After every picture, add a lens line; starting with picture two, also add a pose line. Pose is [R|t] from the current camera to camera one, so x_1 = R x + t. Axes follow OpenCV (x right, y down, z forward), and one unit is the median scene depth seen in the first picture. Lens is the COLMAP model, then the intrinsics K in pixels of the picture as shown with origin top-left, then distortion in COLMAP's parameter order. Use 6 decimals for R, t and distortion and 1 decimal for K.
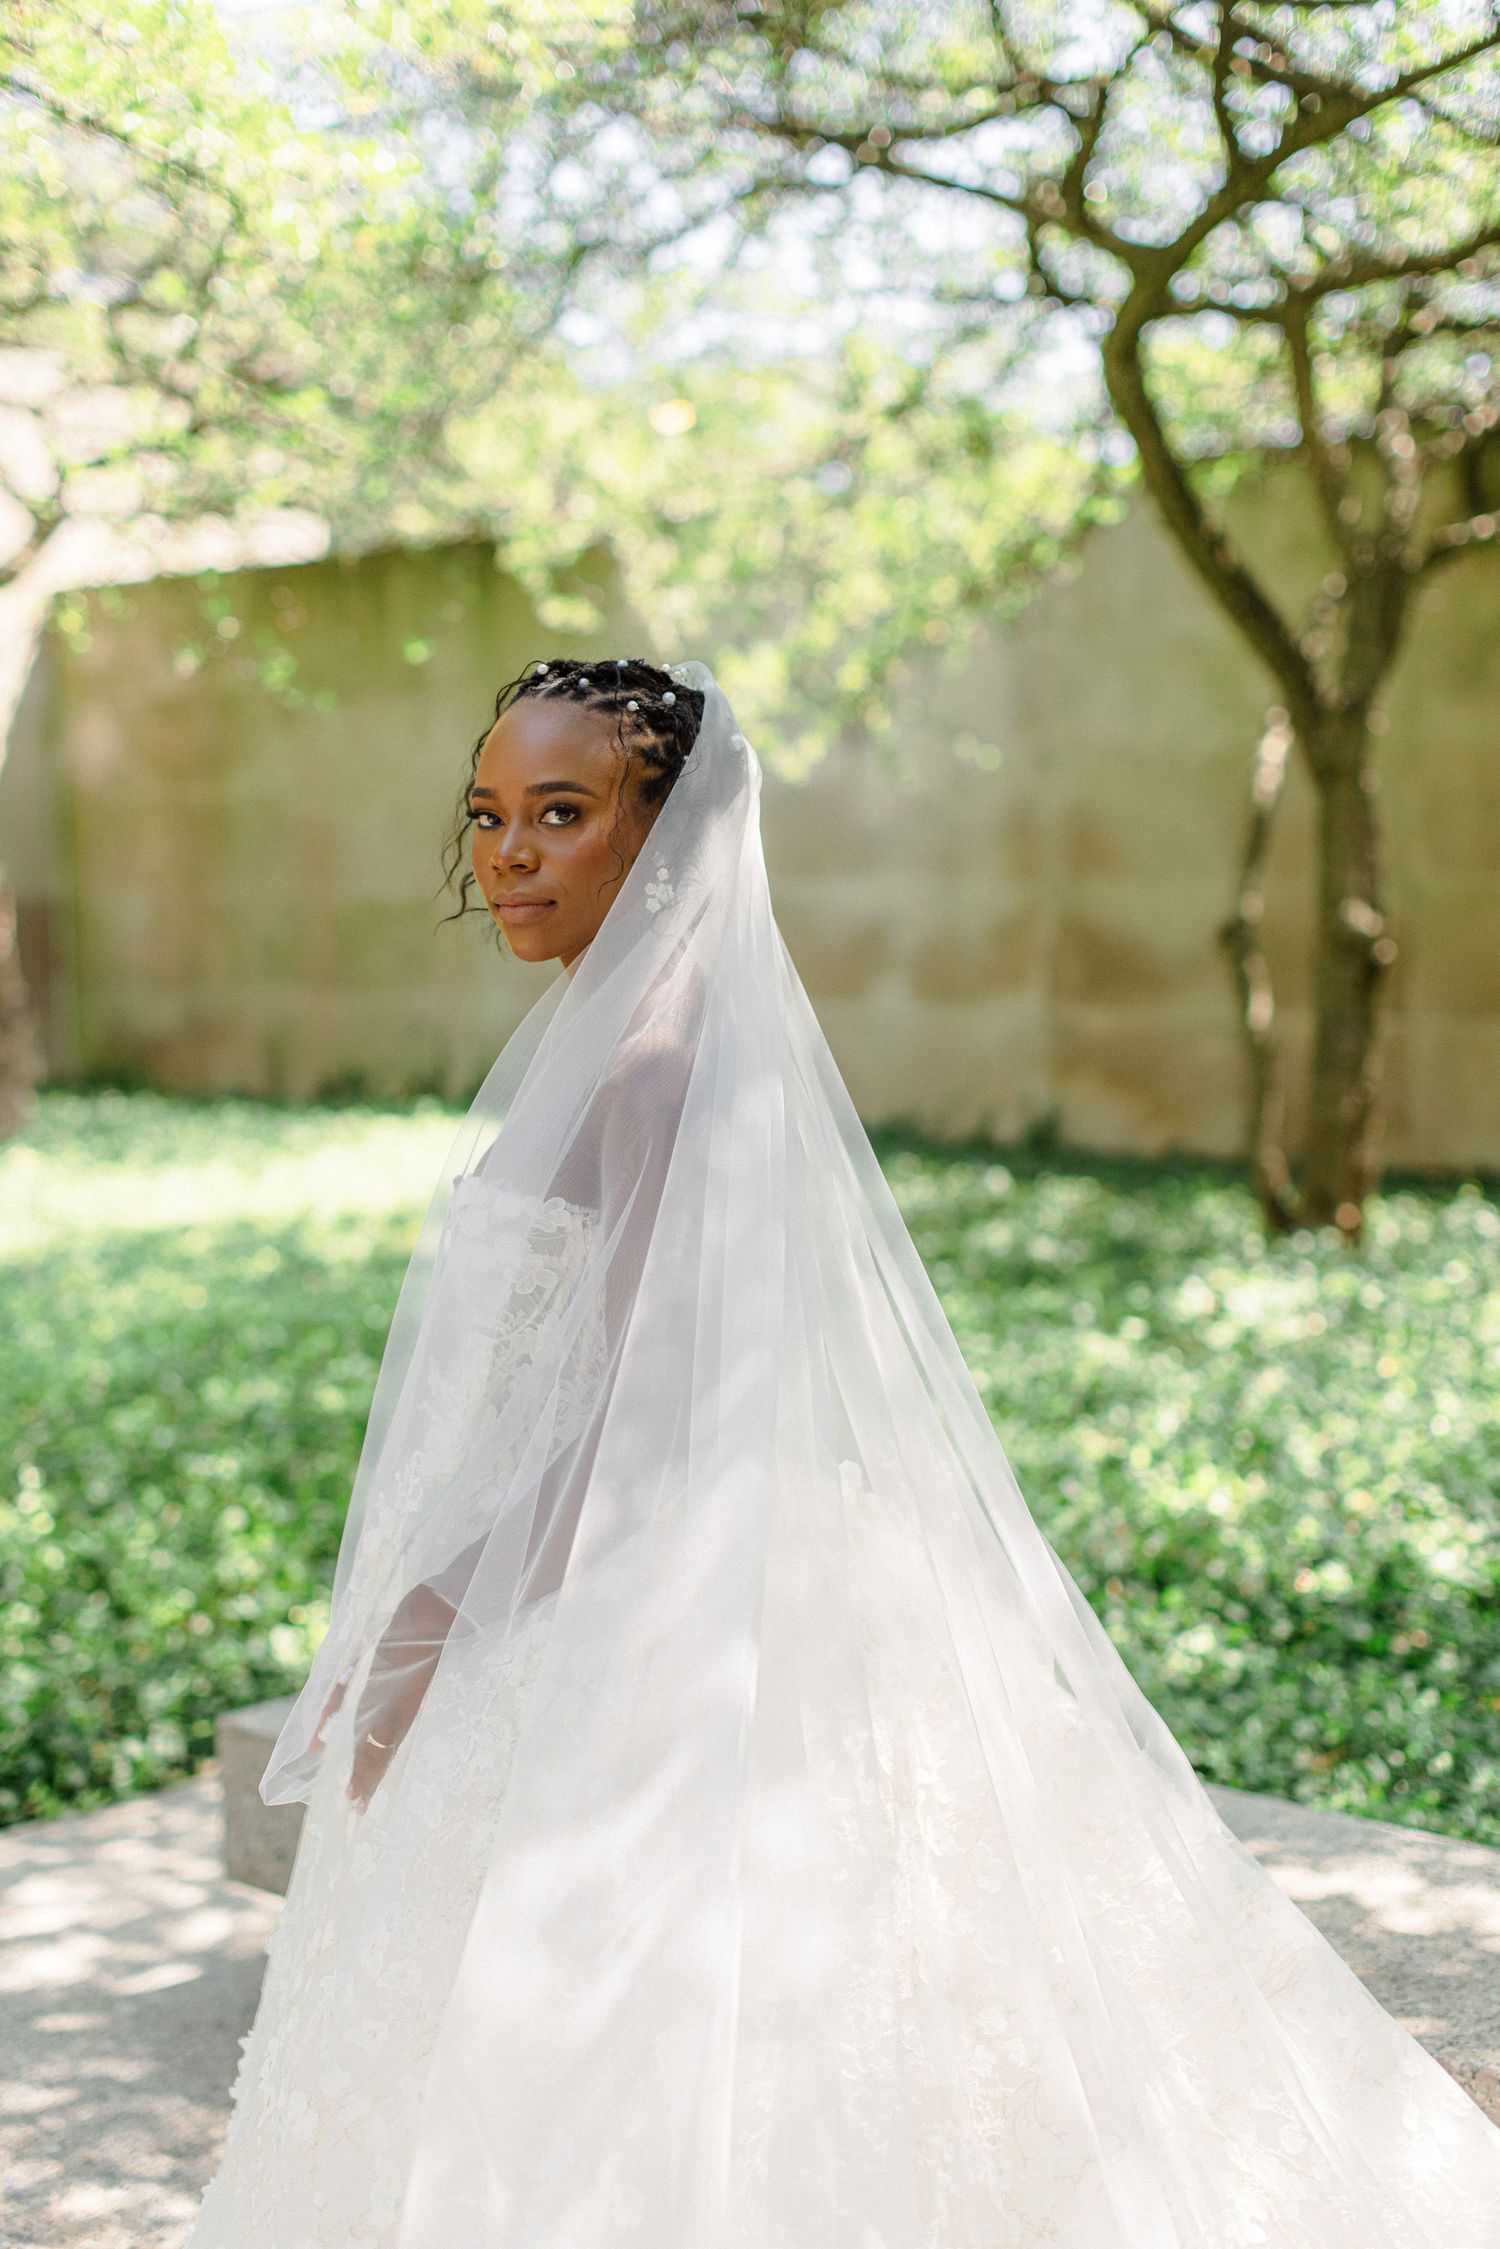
lens RADIAL K [[3117.2, 0, 746.5], [0, 3117.2, 1117.8], [0, 0, 1]] dist [0.015454, 0.000000]
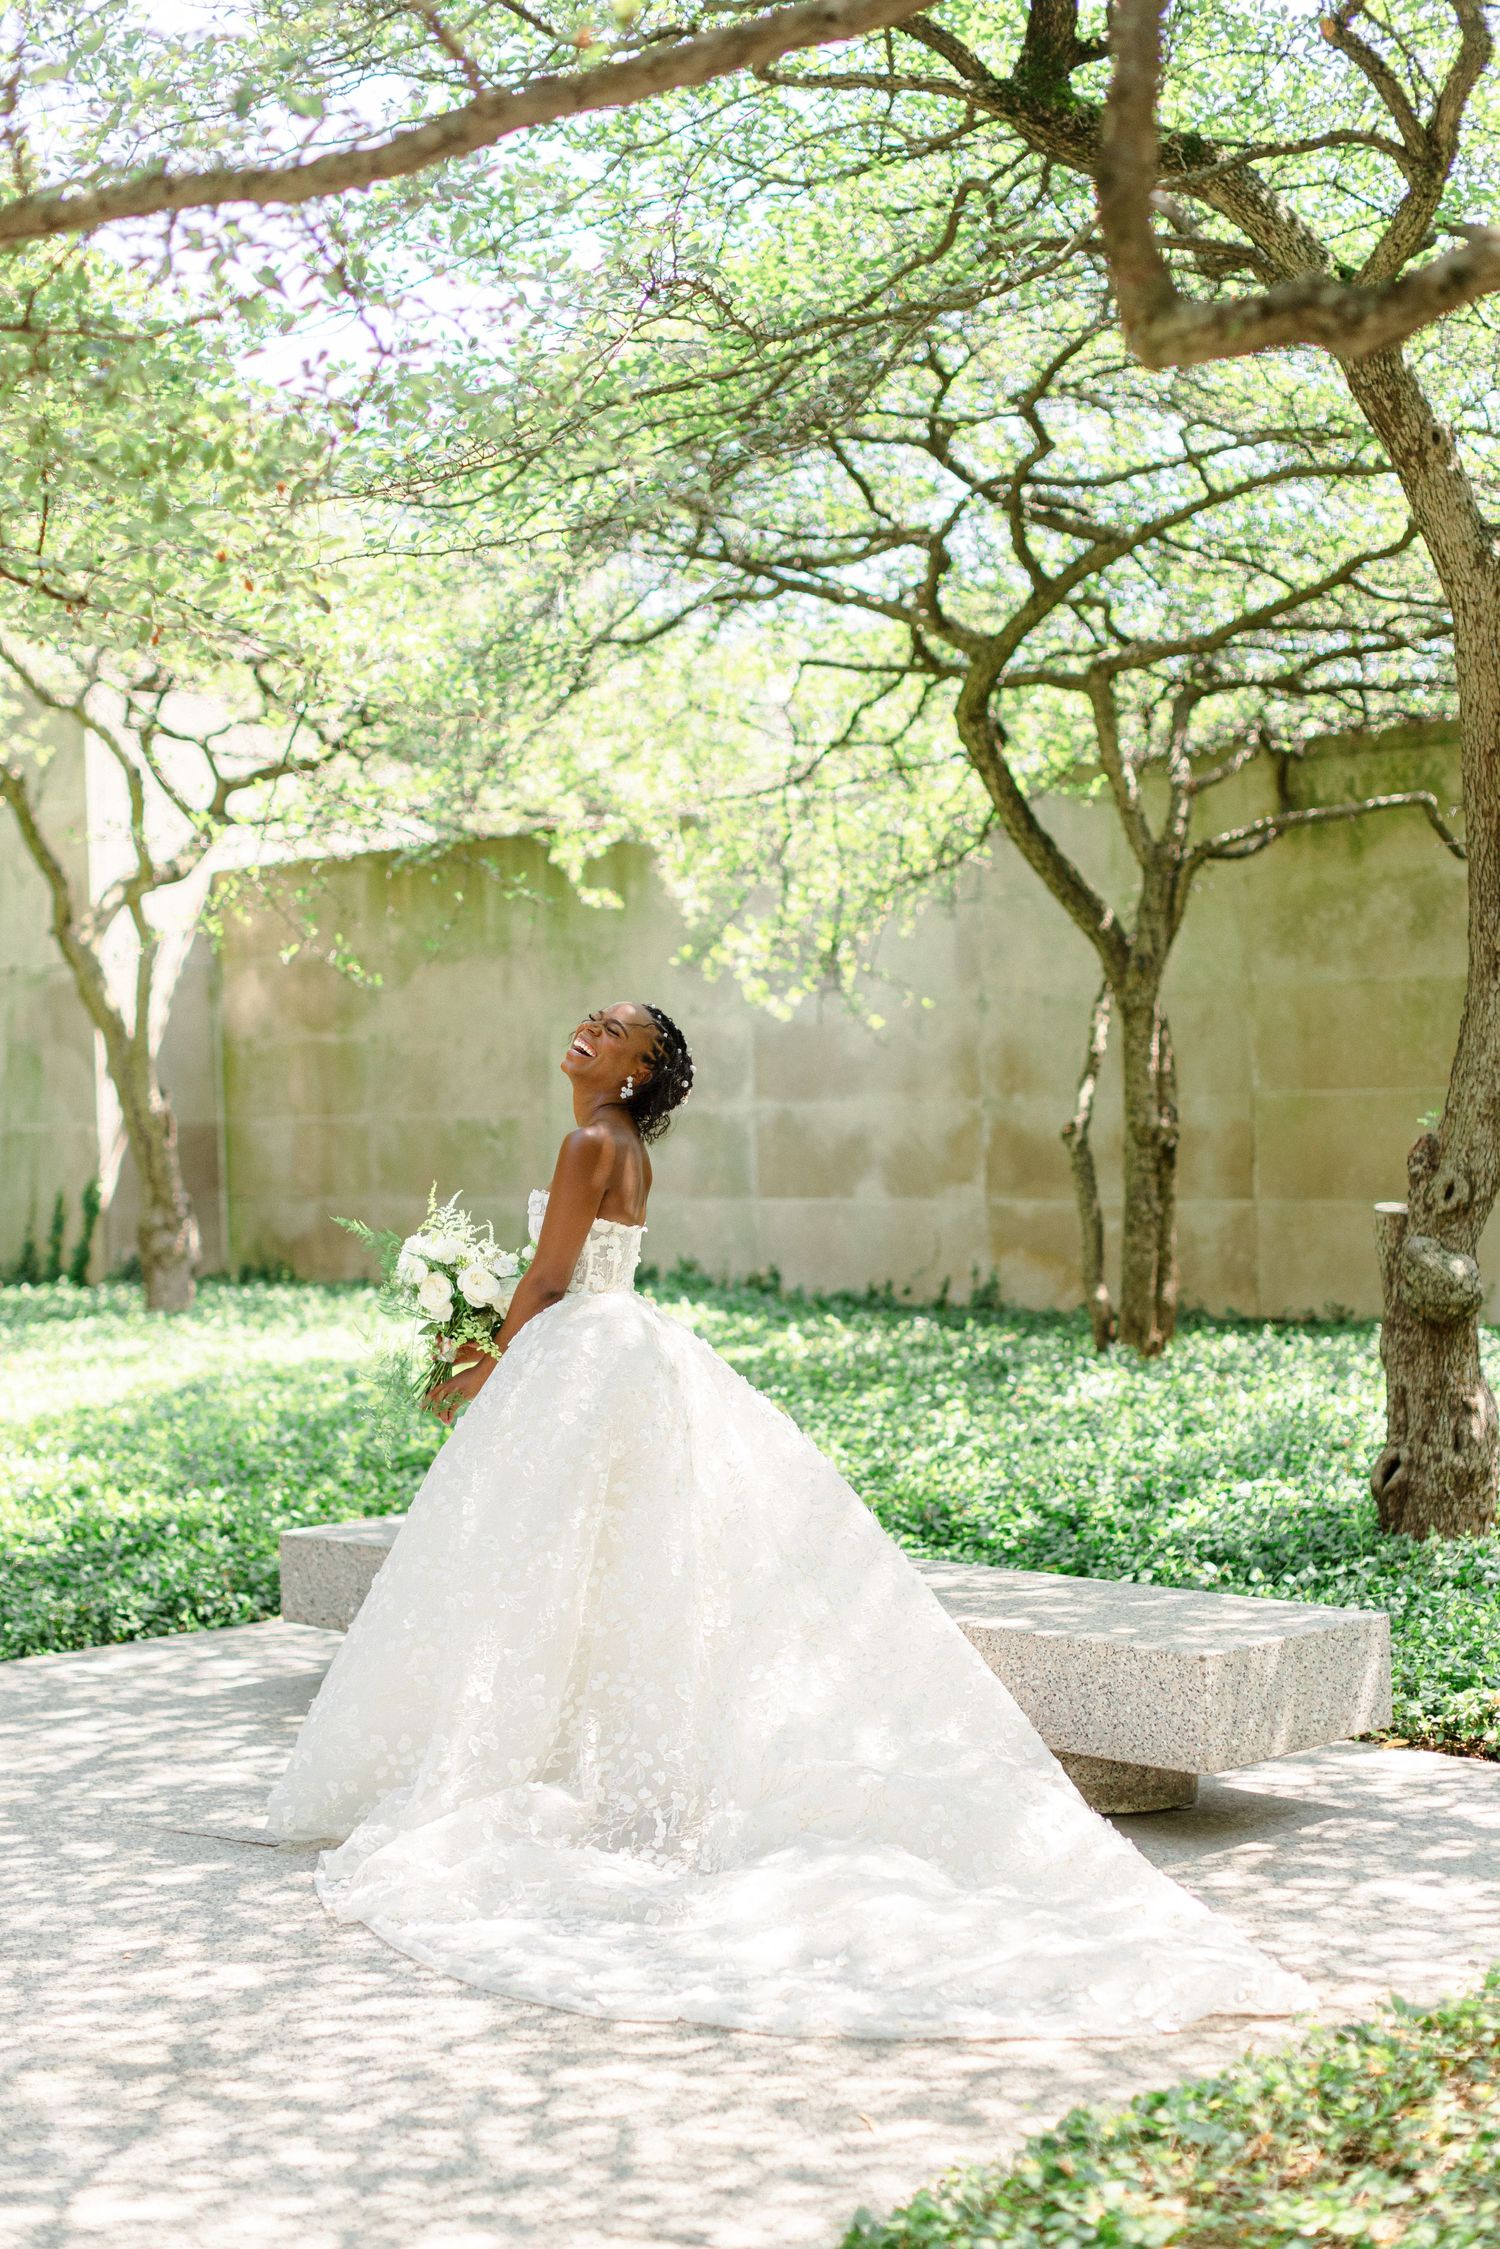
lens RADIAL K [[3117.2, 0, 757.7], [0, 3117.2, 1134.2], [0, 0, 1]] dist [0.015454, 0.000000]
pose [[0.998674, -0.011539, -0.050177, 0.085712], [0.007949, 0.997432, -0.071175, 0.036448], [0.050869, 0.070682, 0.996201, -0.345512]]
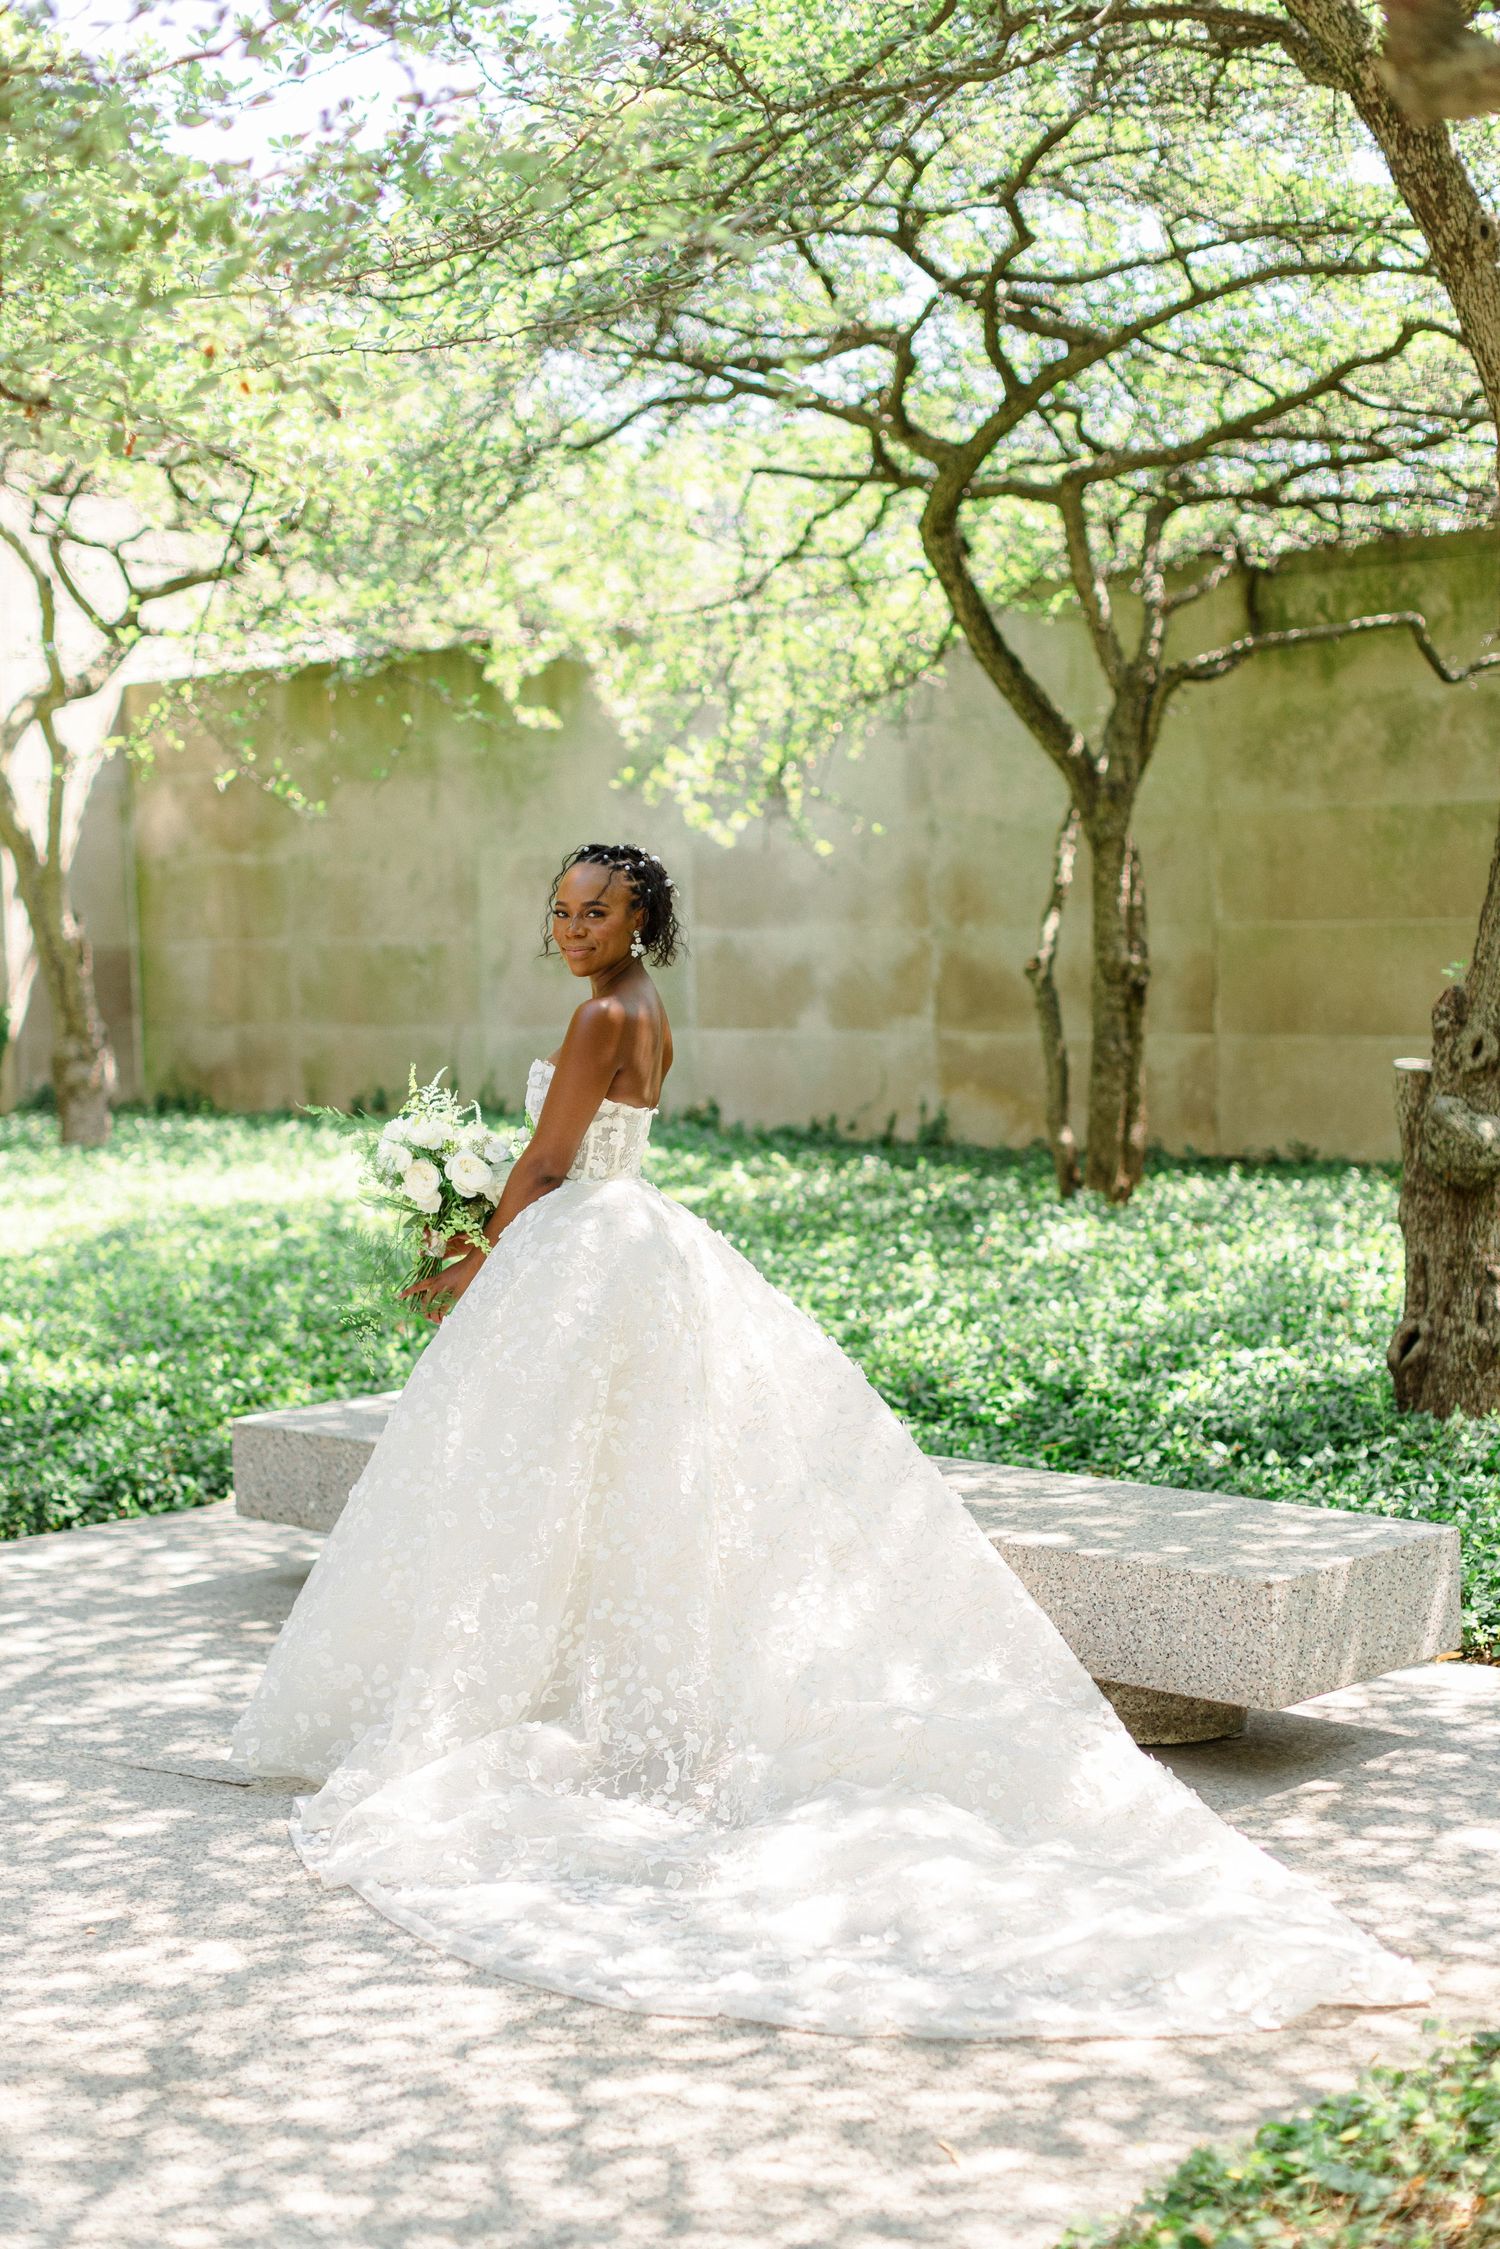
lens RADIAL K [[3117.2, 0, 737.5], [0, 3117.2, 1110.3], [0, 0, 1]] dist [0.015454, 0.000000]
pose [[0.999660, -0.007298, -0.025028, 0.062417], [0.006865, 0.999826, -0.017337, 0.021540], [0.025150, 0.017159, 0.999536, -0.289114]]
